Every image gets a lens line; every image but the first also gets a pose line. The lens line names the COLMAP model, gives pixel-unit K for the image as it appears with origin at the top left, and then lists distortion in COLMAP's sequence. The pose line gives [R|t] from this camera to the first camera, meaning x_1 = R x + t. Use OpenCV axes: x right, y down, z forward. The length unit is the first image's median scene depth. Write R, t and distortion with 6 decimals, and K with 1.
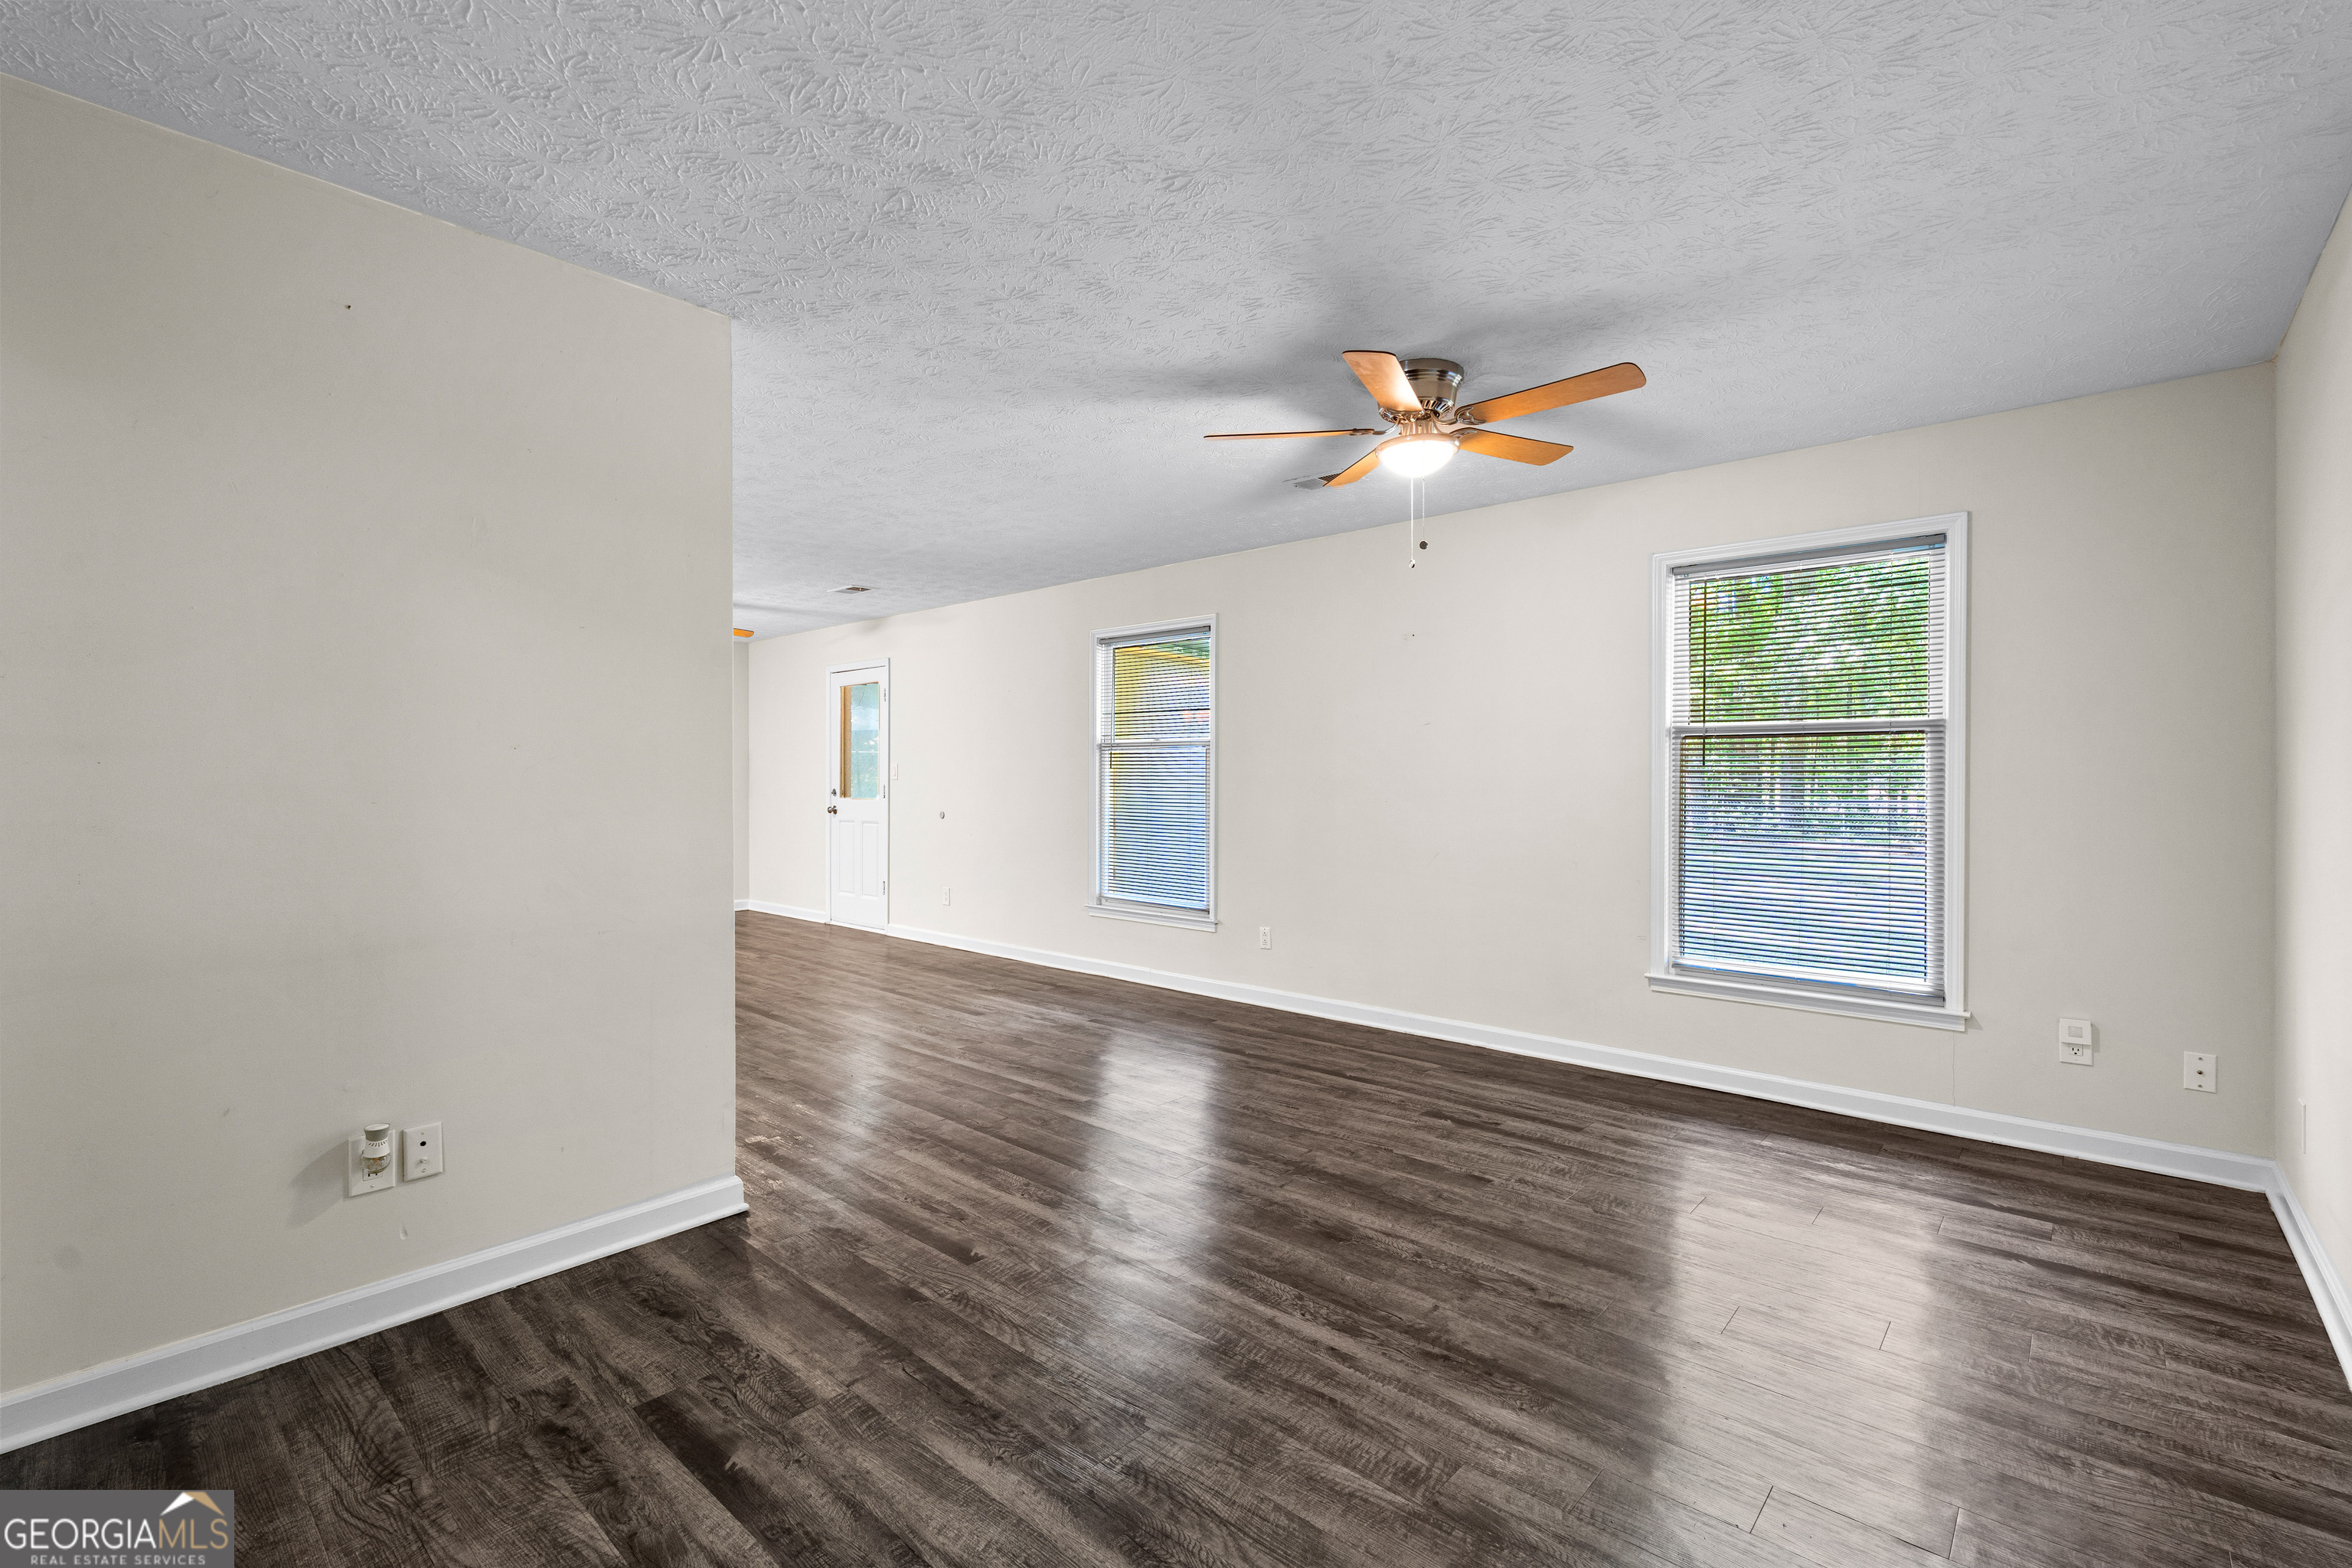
lens RADIAL K [[1013.2, 0, 1206.8], [0, 1013.2, 780.0], [0, 0, 1]] dist [0.001669, 0.000441]
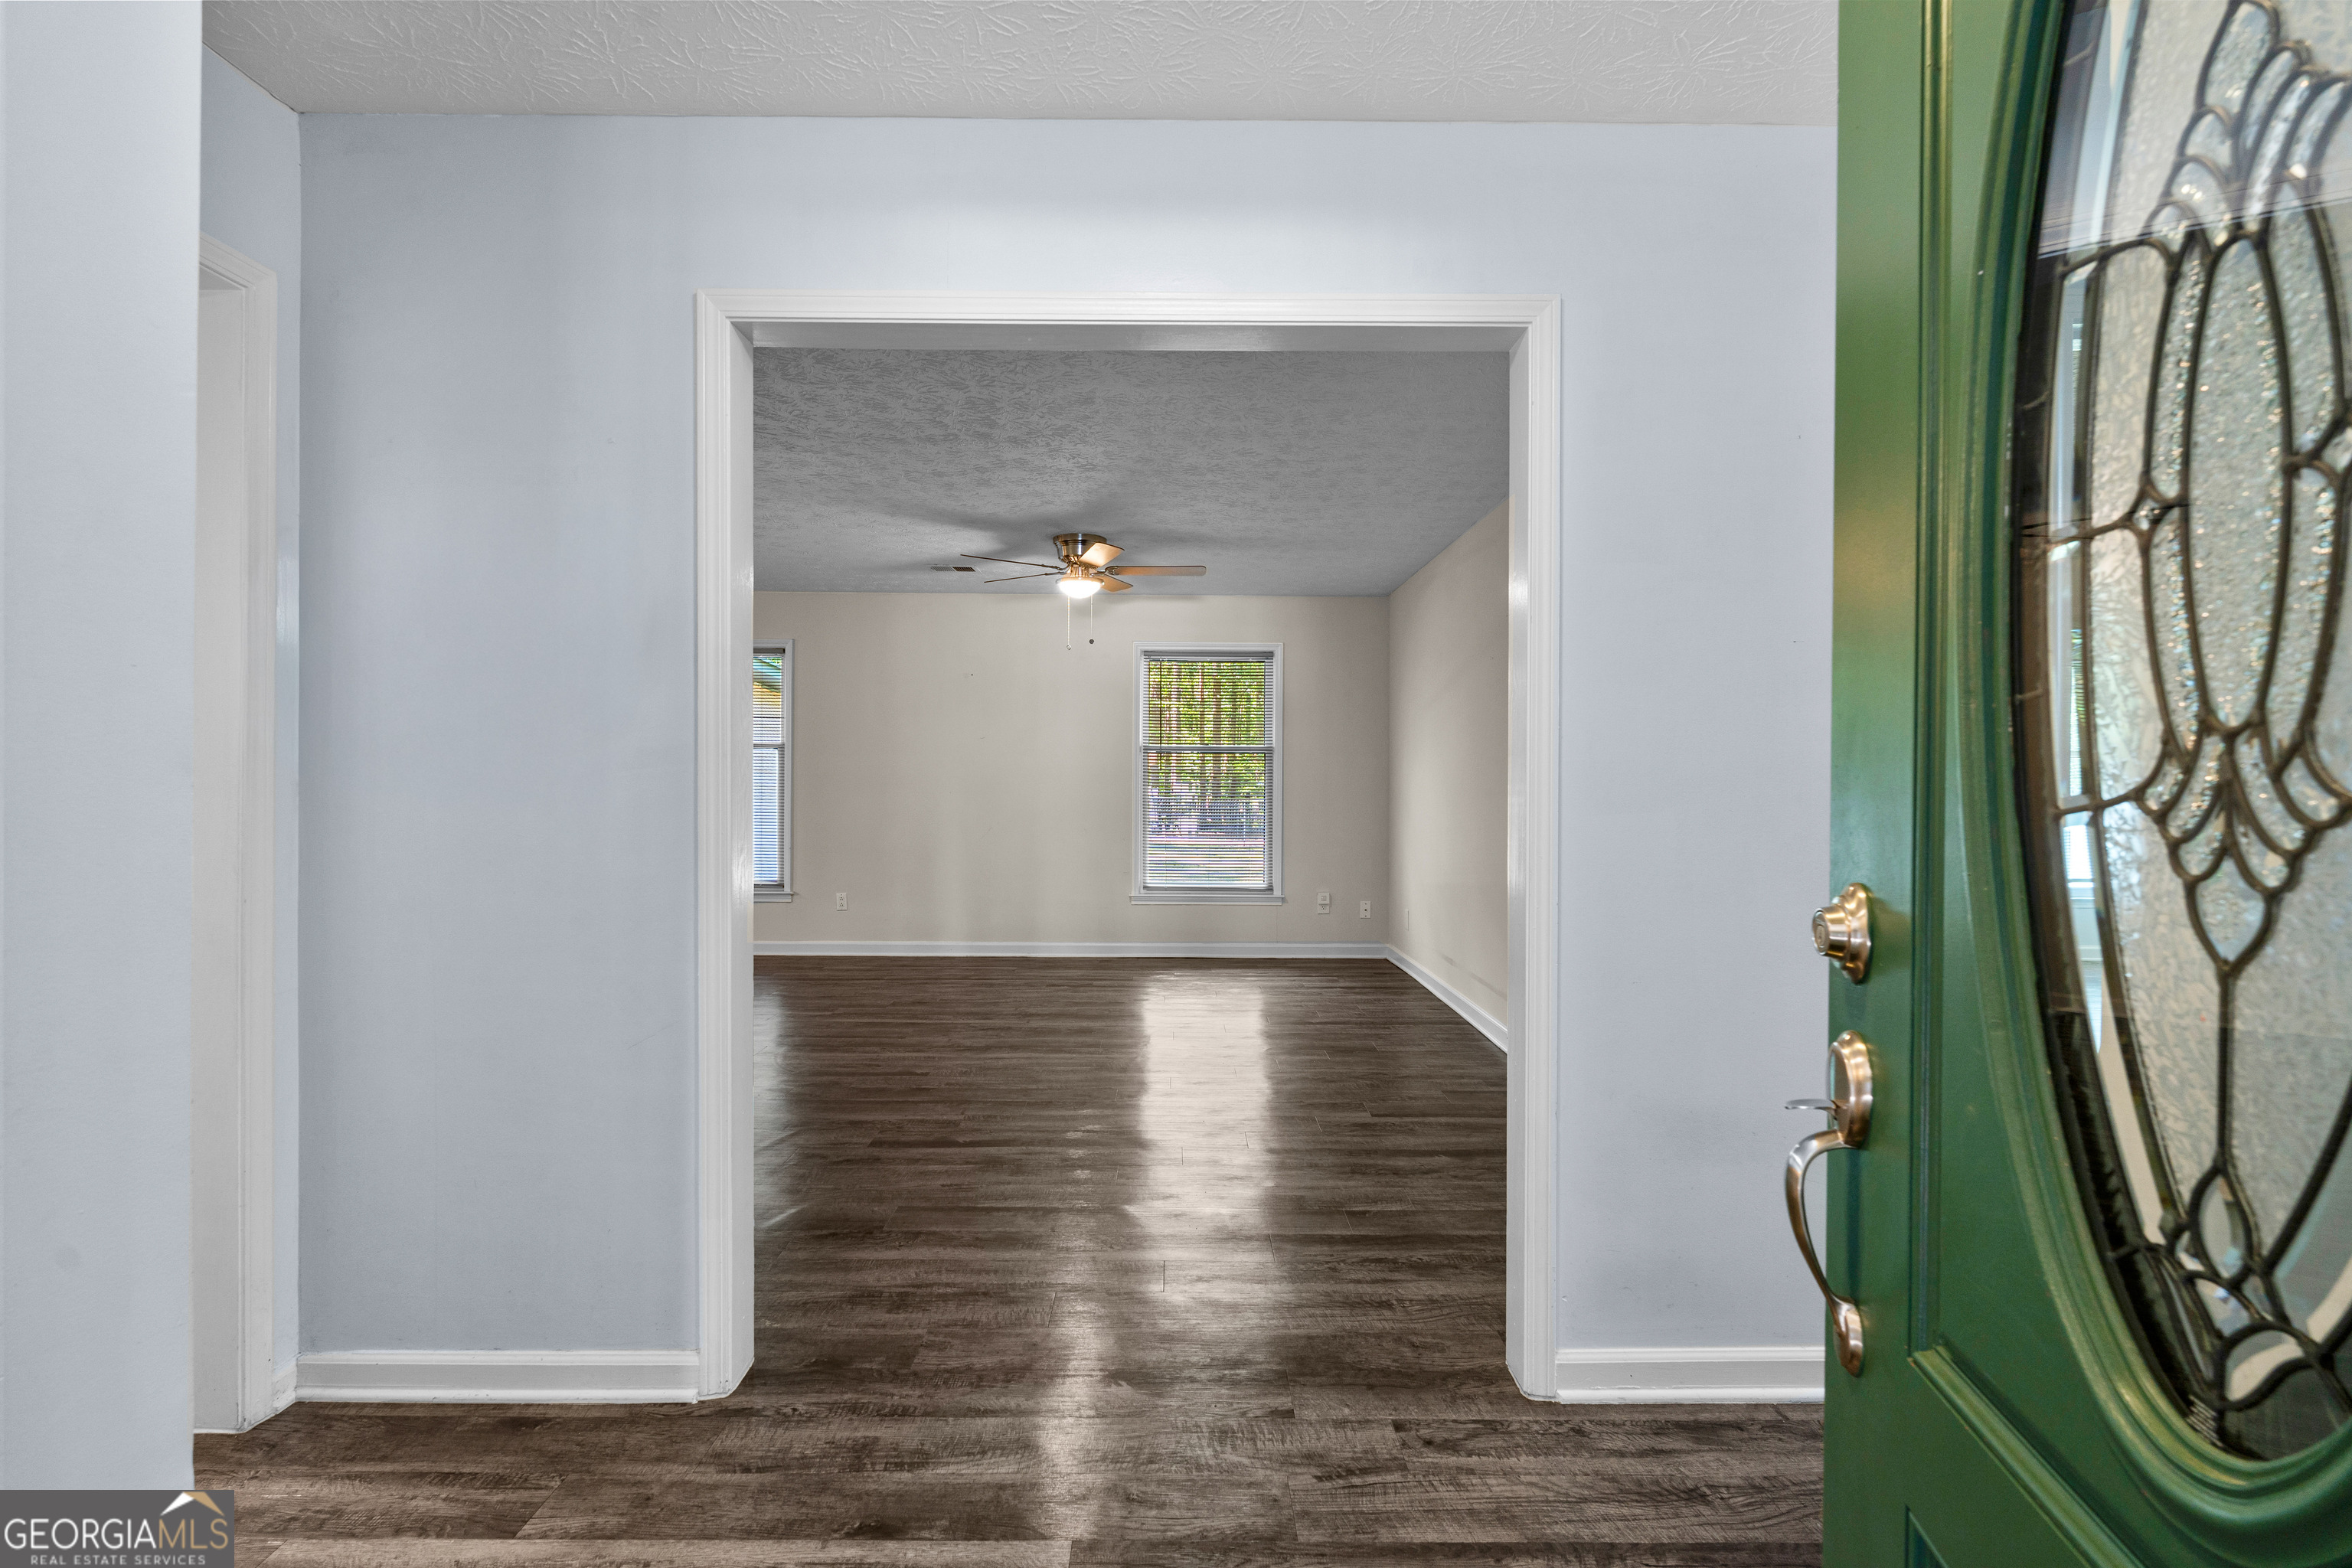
lens RADIAL K [[1001.2, 0, 1166.8], [0, 1001.2, 783.9], [0, 0, 1]] dist [-0.008463, -0.000288]
pose [[0.755507, -0.003293, 0.655133, -0.766268], [-0.003272, 0.999956, 0.008799, -0.003703], [-0.655133, -0.008792, 0.755462, -0.353626]]
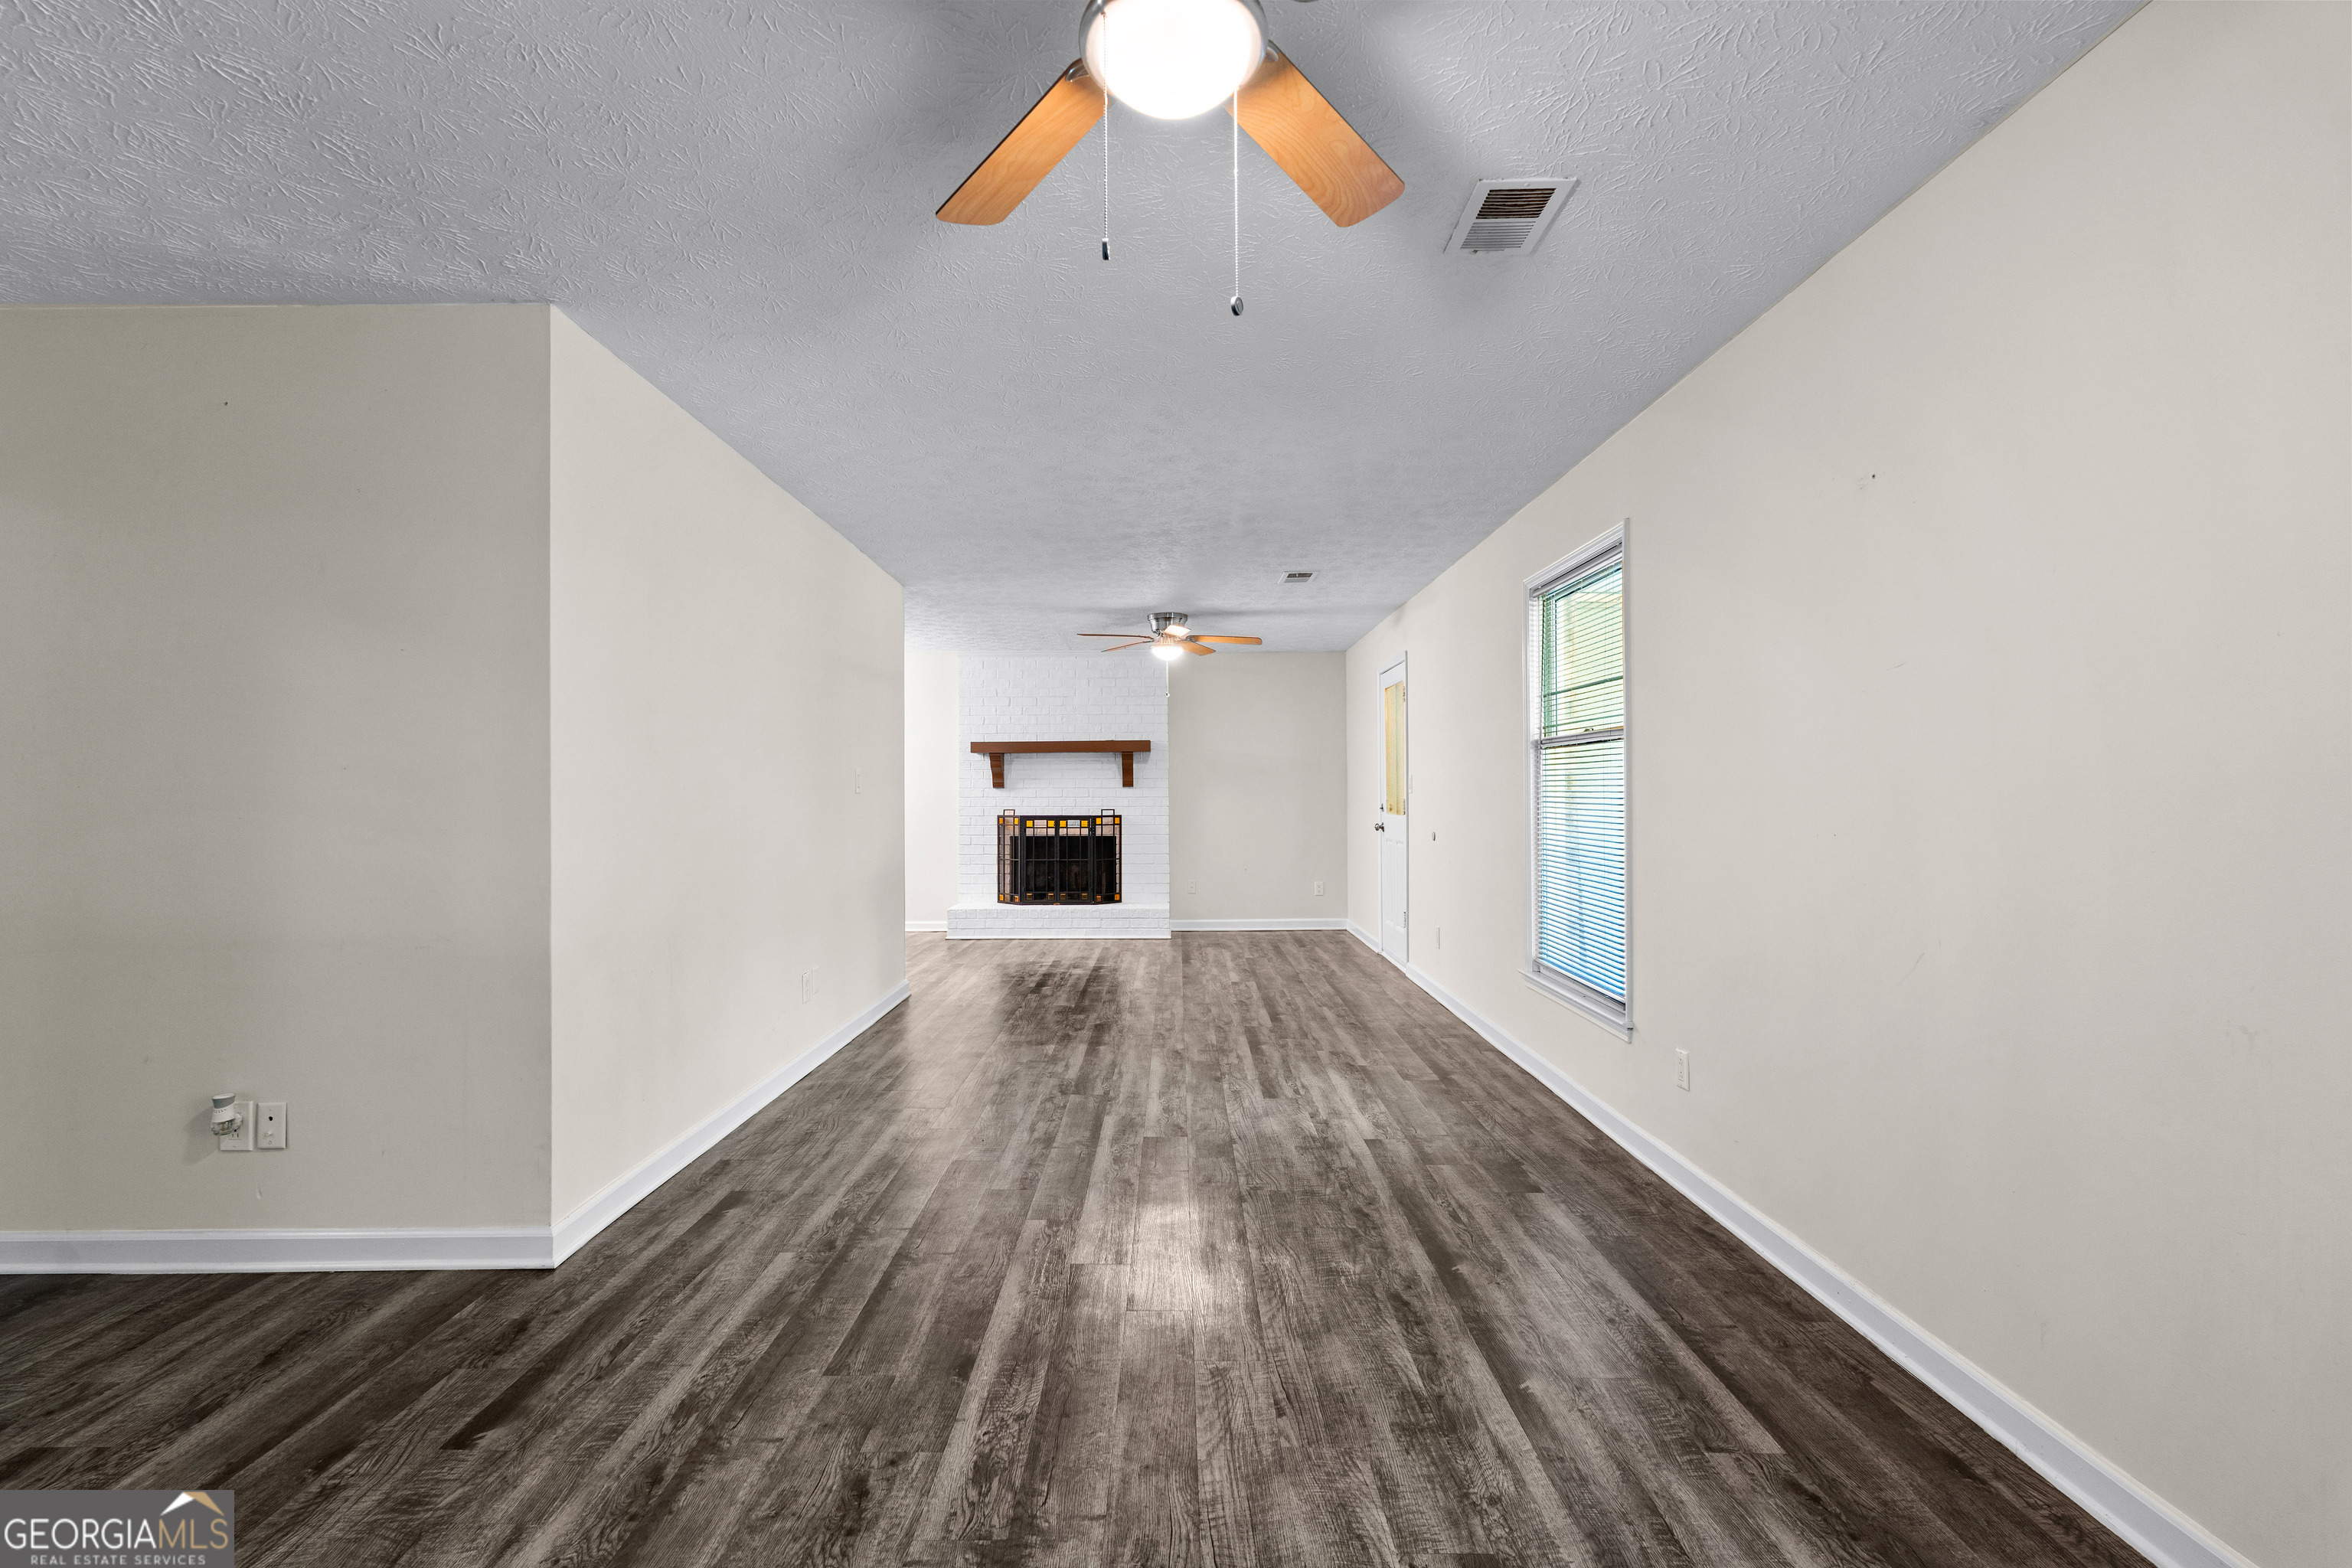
lens RADIAL K [[1026.9, 0, 1176.0], [0, 1026.9, 784.0], [0, 0, 1]] dist [-0.002607, 0.000340]
pose [[0.653503, -0.013990, -0.756794, 0.537759], [0.007962, 0.999901, -0.011609, 0.000951], [0.756882, 0.001561, 0.653550, 0.705474]]
